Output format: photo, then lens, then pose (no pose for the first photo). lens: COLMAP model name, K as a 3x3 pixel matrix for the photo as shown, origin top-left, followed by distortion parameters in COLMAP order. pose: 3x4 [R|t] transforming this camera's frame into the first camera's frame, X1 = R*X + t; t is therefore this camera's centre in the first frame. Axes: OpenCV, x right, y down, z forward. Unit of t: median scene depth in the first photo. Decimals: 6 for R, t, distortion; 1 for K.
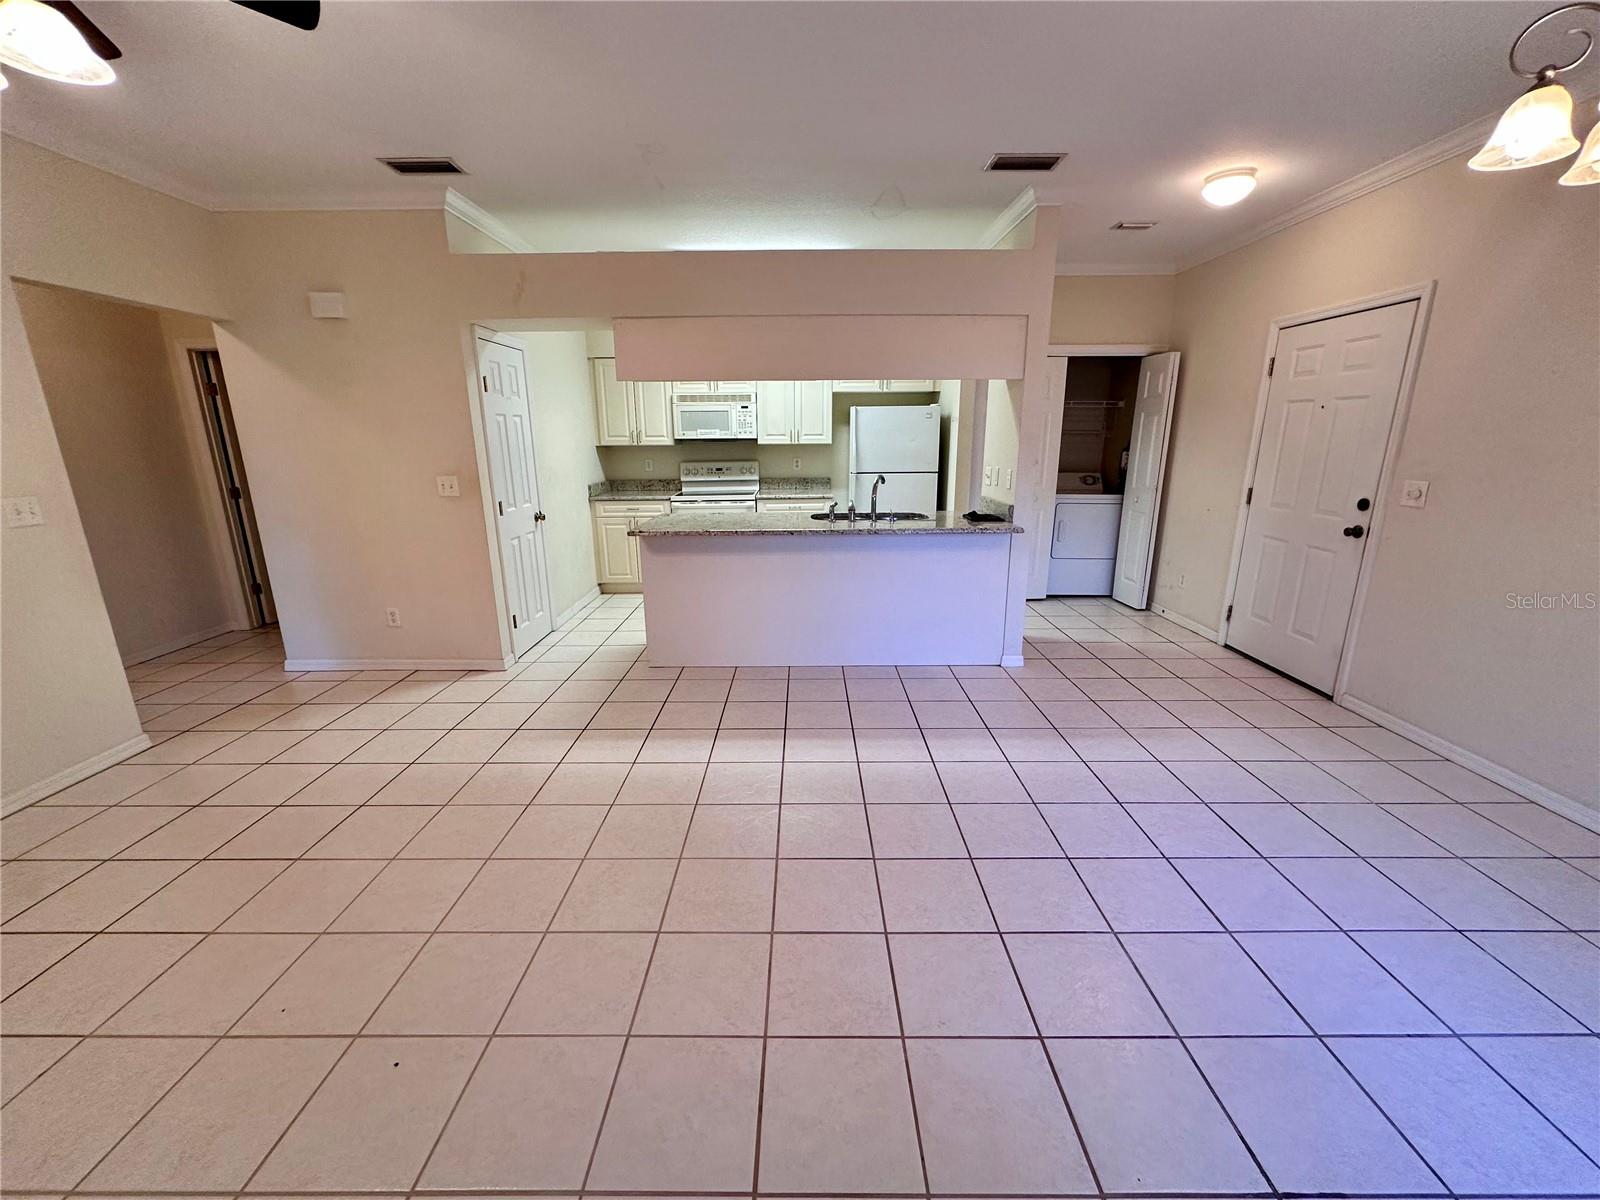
lens RADIAL K [[638.0, 0, 799.5], [0, 638.0, 596.3], [0, 0, 1]] dist [-0.002452, 0.000995]
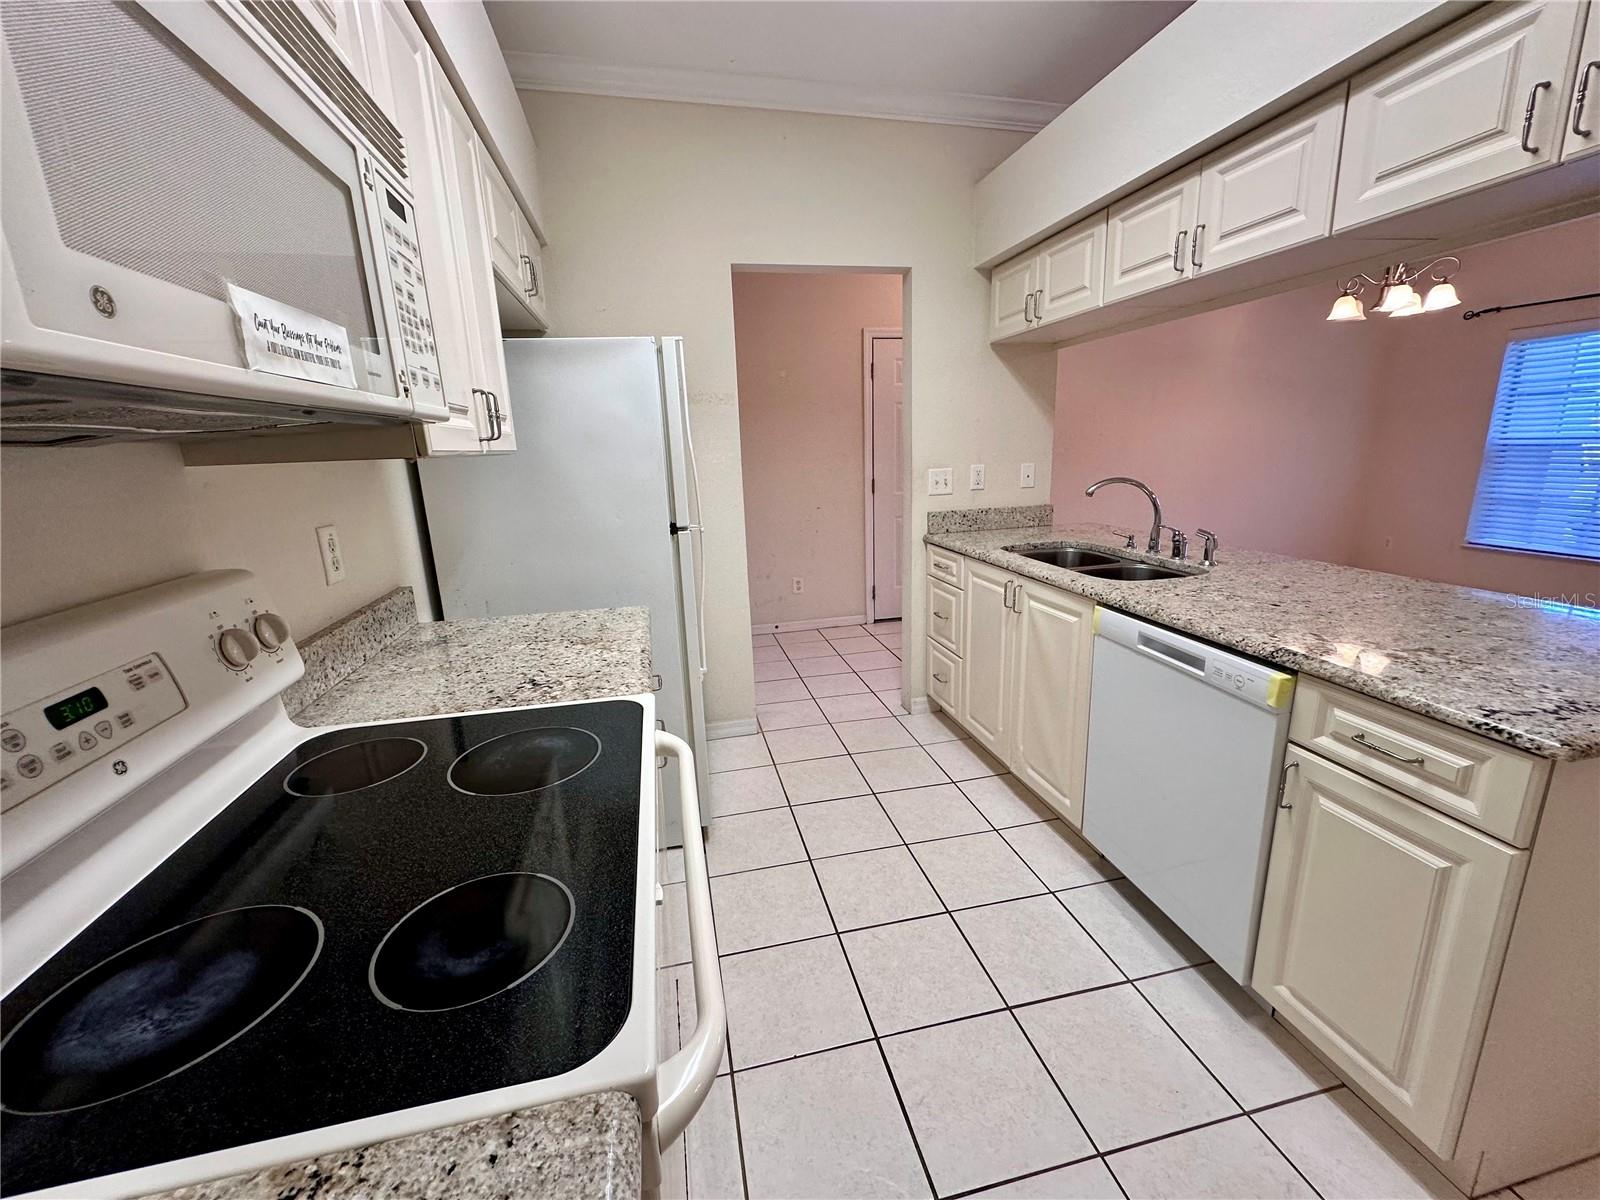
lens RADIAL K [[638.0, 0, 800.9], [0, 638.0, 598.4], [0, 0, 1]] dist [-0.002452, 0.000995]
pose [[-0.221445, -0.217341, 0.950645, -0.281267], [0.273419, 0.921907, 0.274462, -0.239617], [-0.936058, 0.320703, -0.144726, 1.013217]]
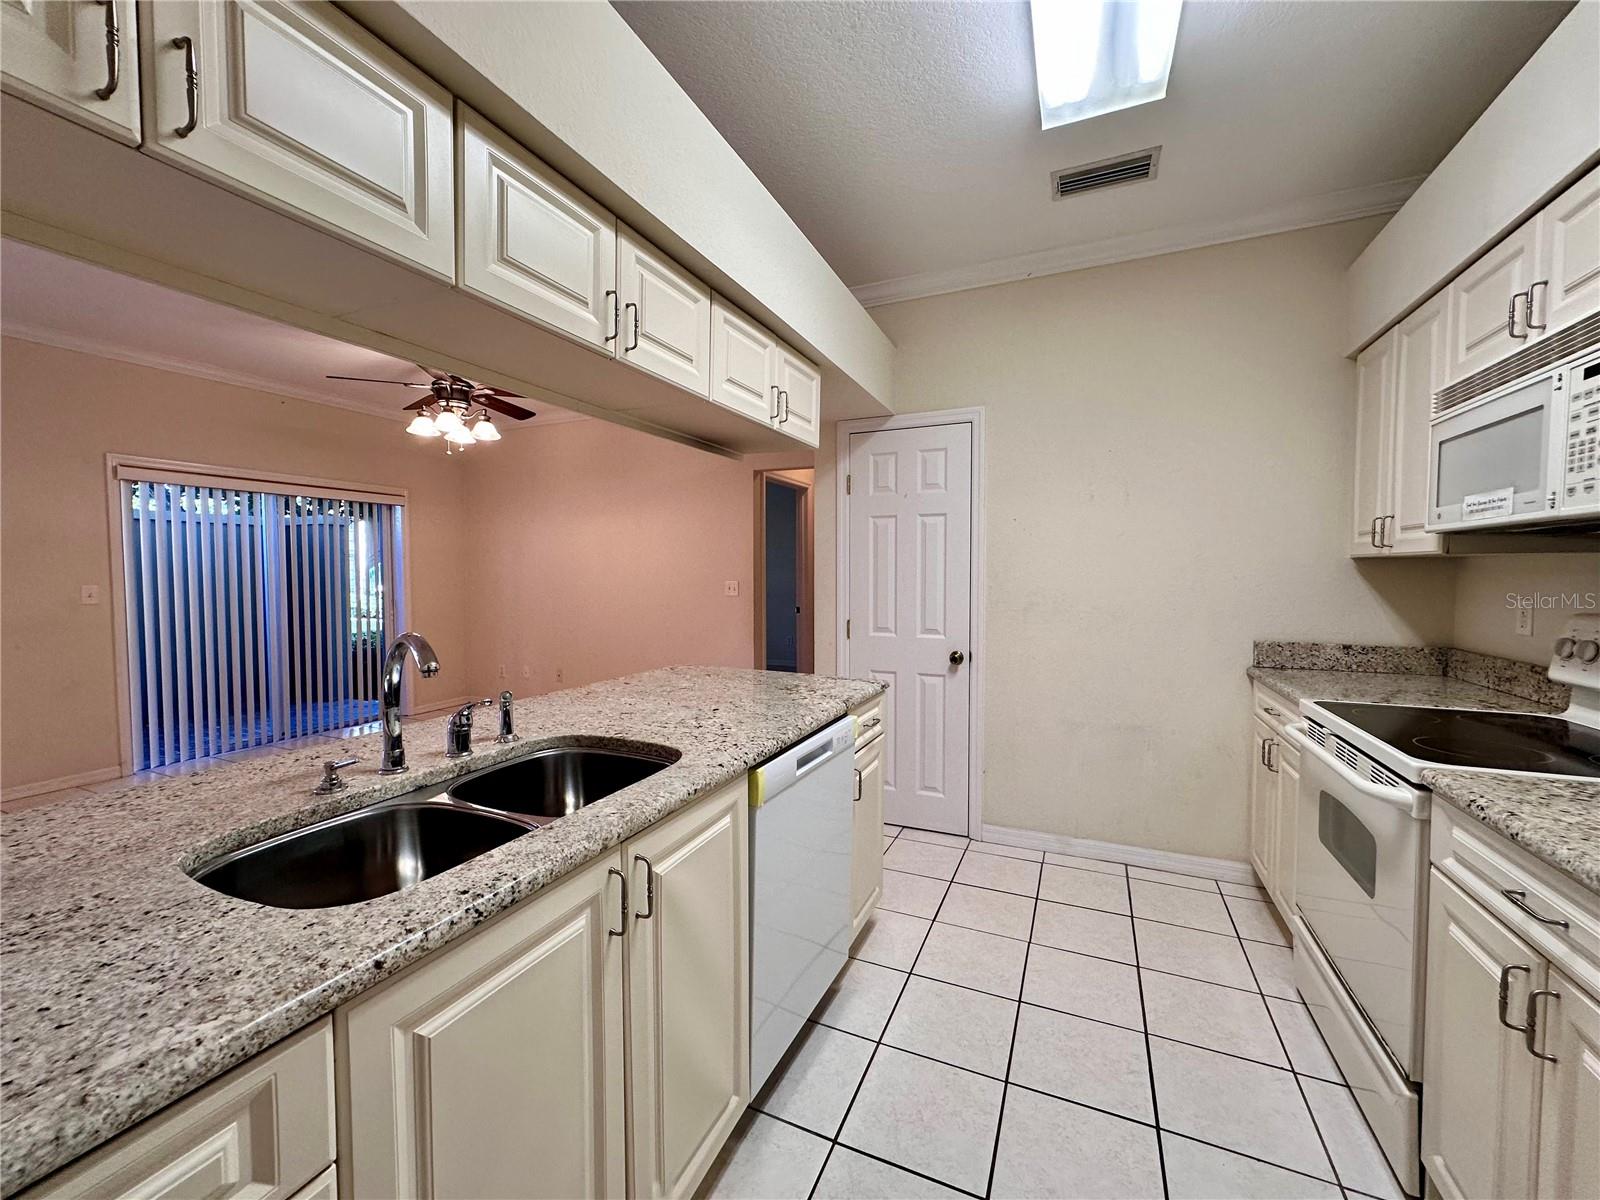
lens RADIAL K [[638.0, 0, 801.6], [0, 638.0, 598.2], [0, 0, 1]] dist [-0.002452, 0.000995]
pose [[-0.406757, 0.047771, -0.912286, 0.225470], [-0.220645, 0.963929, 0.148853, -0.208345], [0.886490, 0.261838, -0.381545, 0.913725]]
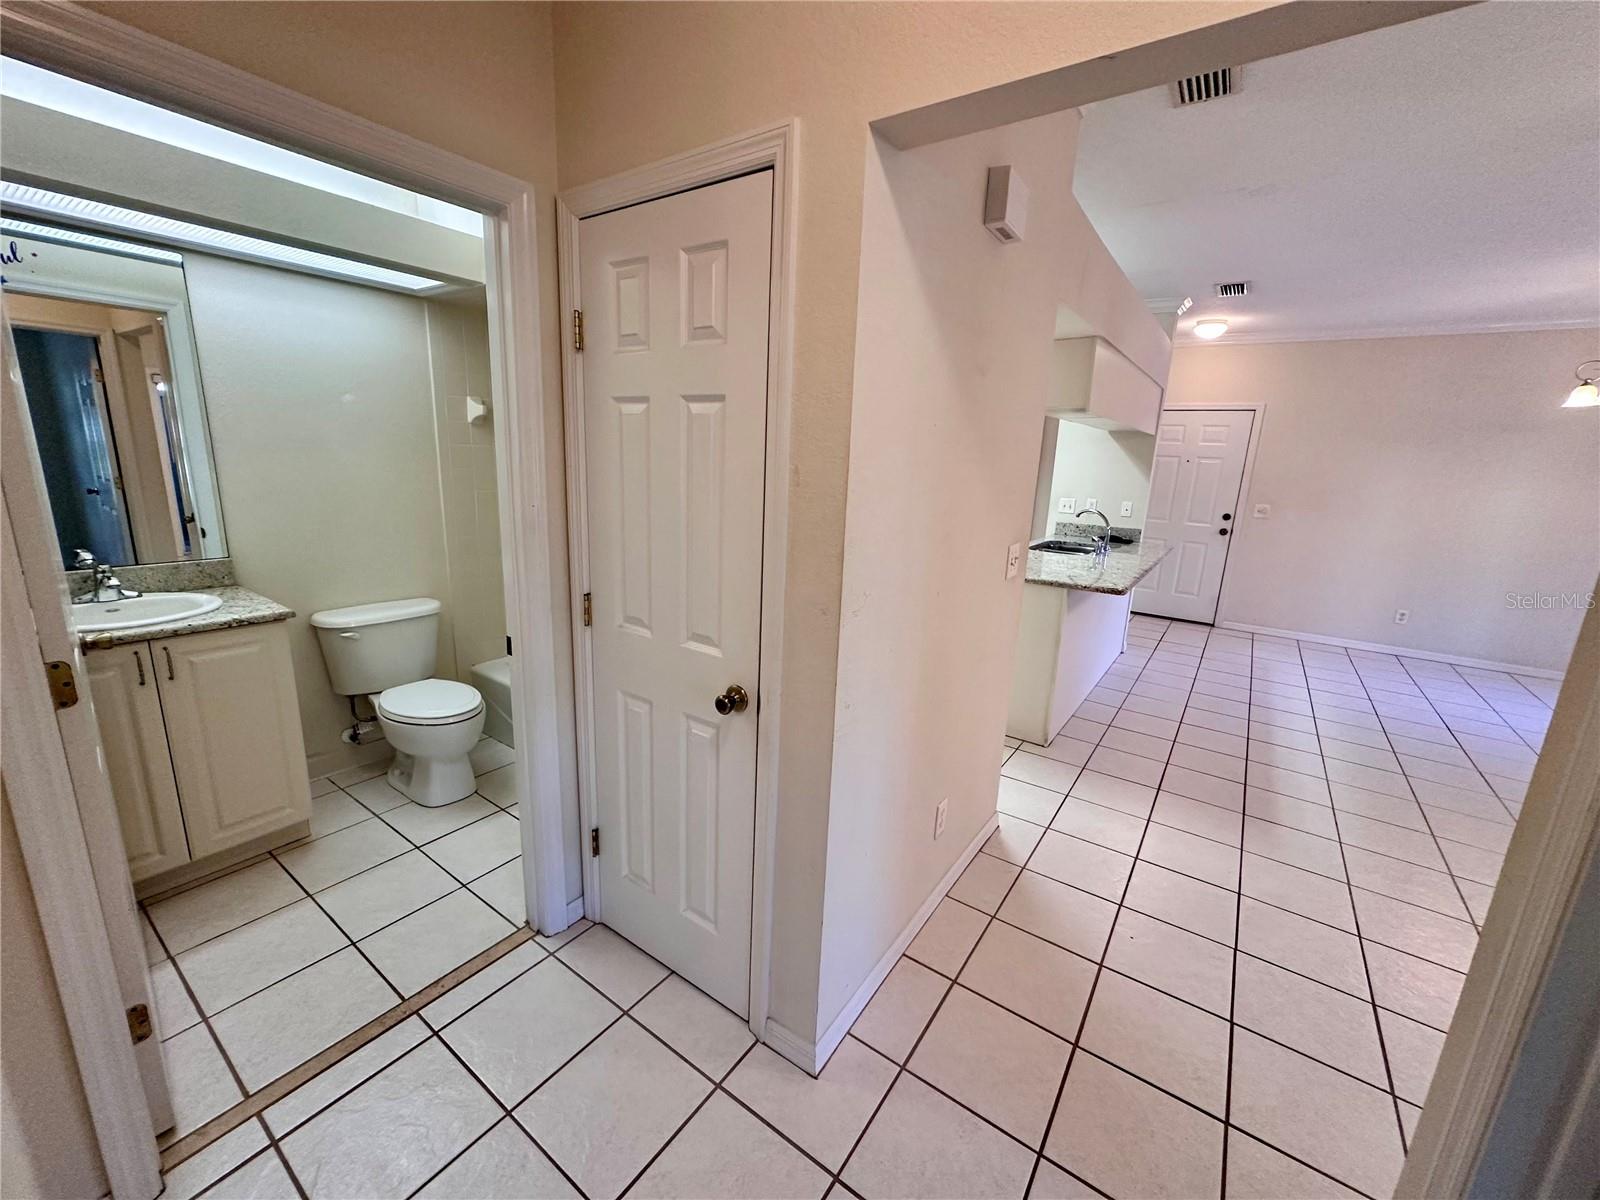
lens RADIAL K [[638.0, 0, 803.4], [0, 638.0, 596.4], [0, 0, 1]] dist [-0.002452, 0.000995]
pose [[0.568868, -0.152500, 0.808166, -0.798102], [0.158011, 0.984617, 0.074572, -0.148949], [-0.807107, 0.085277, 0.584215, 0.558805]]
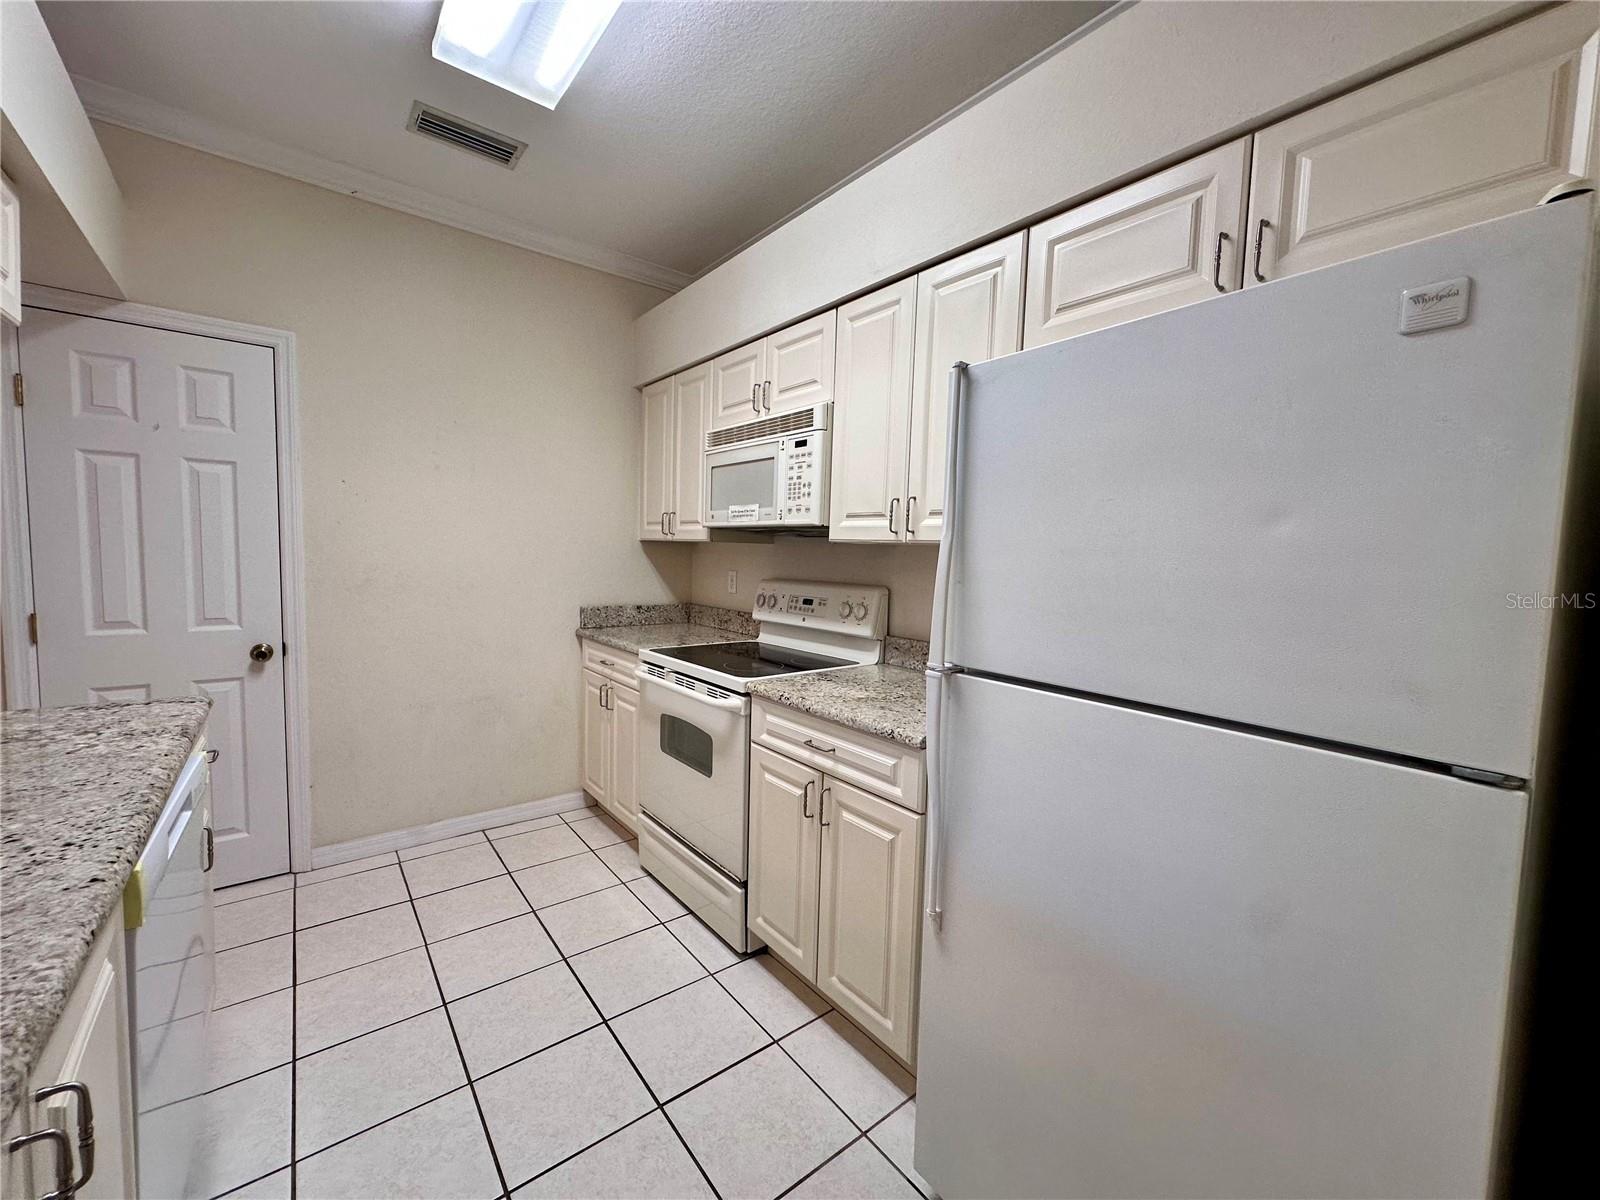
lens RADIAL K [[638.0, 0, 800.1], [0, 638.0, 597.6], [0, 0, 1]] dist [-0.002452, 0.000995]
pose [[0.623864, 0.084352, -0.776968, 0.221380], [-0.226797, 0.970918, -0.076697, -0.190257], [0.747902, 0.224062, 0.624851, 0.828579]]
